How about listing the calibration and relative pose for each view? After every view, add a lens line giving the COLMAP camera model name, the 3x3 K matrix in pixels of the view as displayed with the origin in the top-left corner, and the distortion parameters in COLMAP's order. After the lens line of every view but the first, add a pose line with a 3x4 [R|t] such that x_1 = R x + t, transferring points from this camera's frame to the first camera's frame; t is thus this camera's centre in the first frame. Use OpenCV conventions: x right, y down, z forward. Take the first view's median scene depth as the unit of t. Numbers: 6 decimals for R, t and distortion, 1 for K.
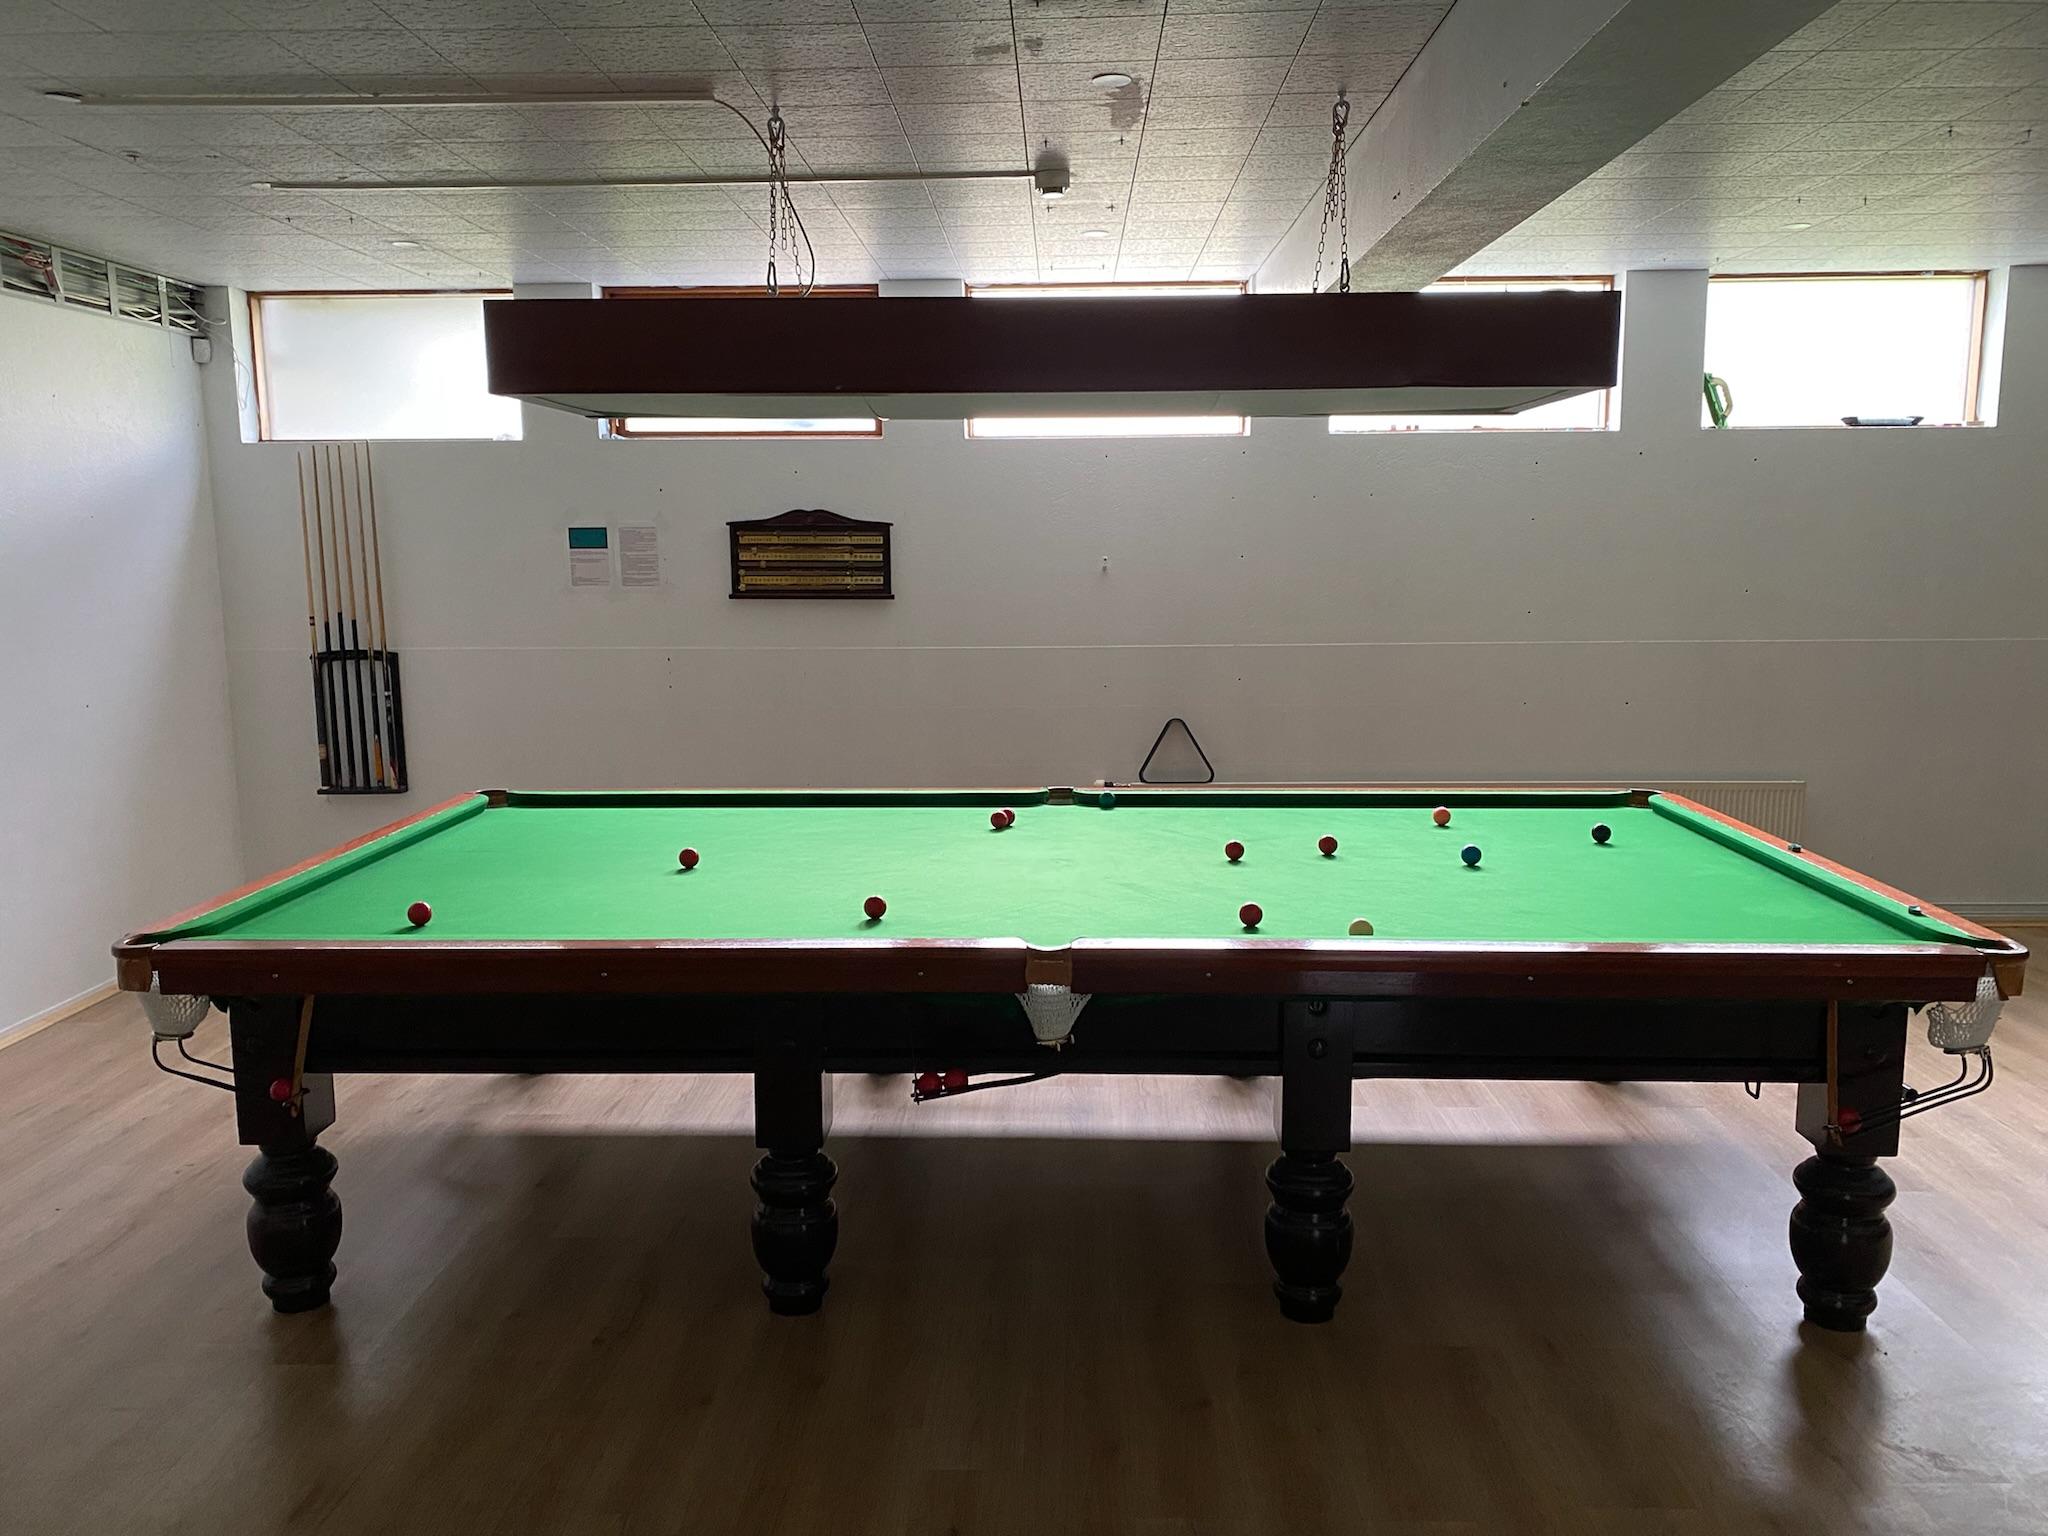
lens RADIAL K [[1559.5, 0, 1006.1], [0, 1559.5, 780.3], [0, 0, 1]] dist [0.025876, -0.035891]
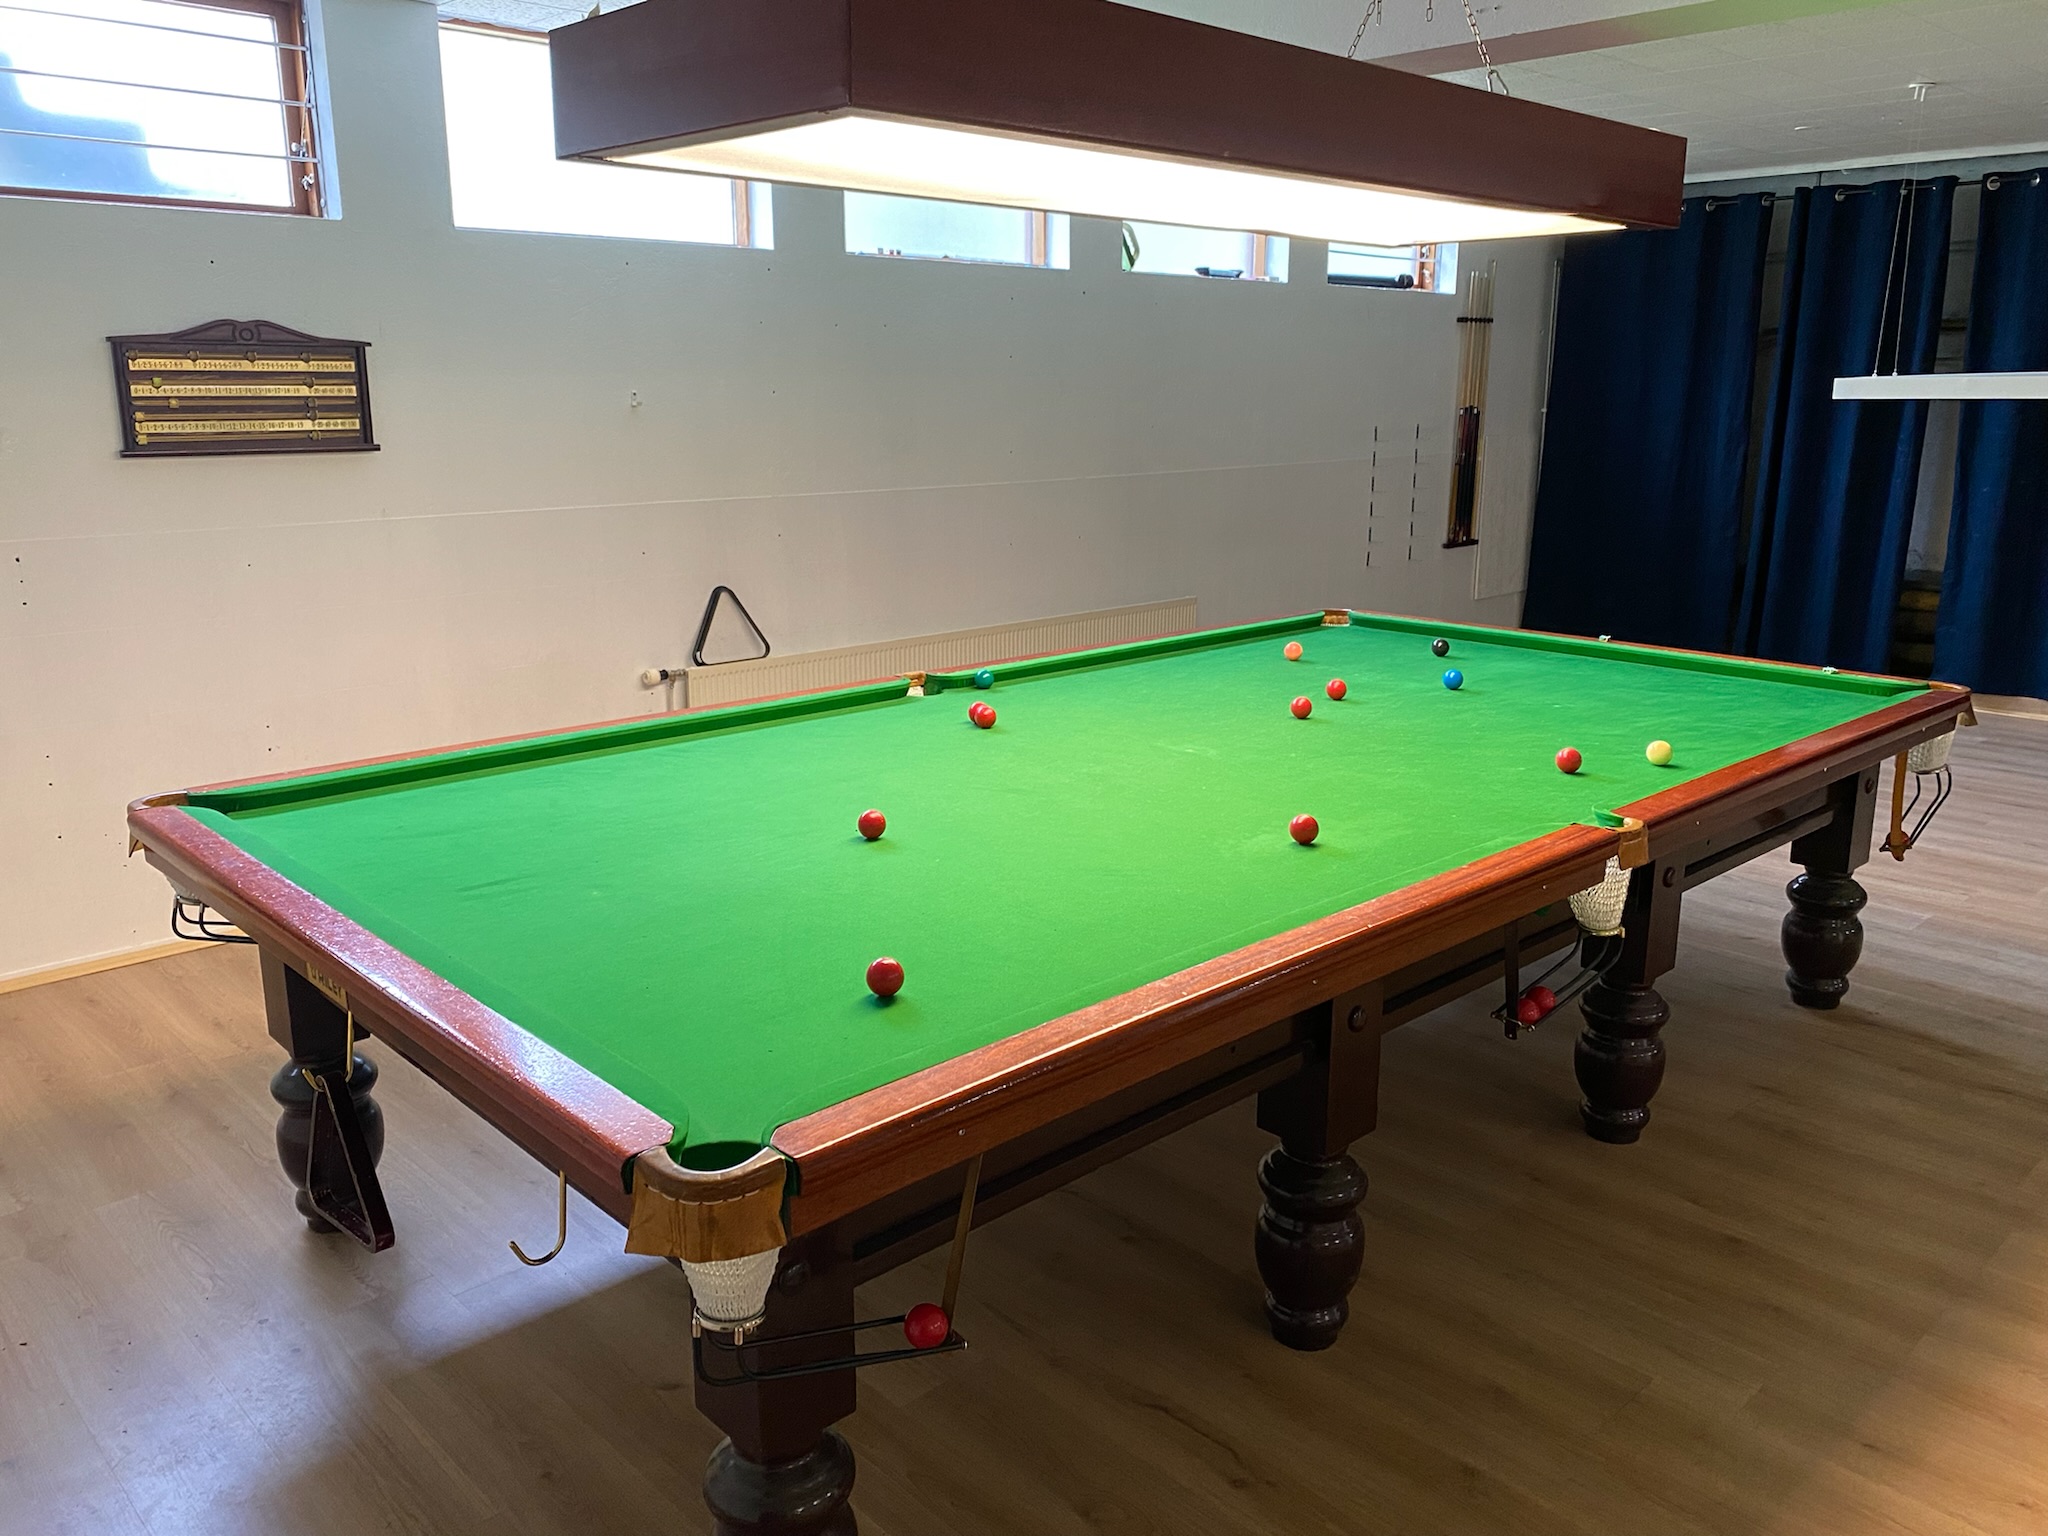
lens RADIAL K [[1559.5, 0, 1023.4], [0, 1559.5, 774.3], [0, 0, 1]] dist [0.025876, -0.035891]
pose [[0.703492, -0.167927, 0.690579, -0.385236], [0.102383, 0.985495, 0.135345, -0.037381], [-0.703290, -0.024511, 0.710481, 0.279373]]
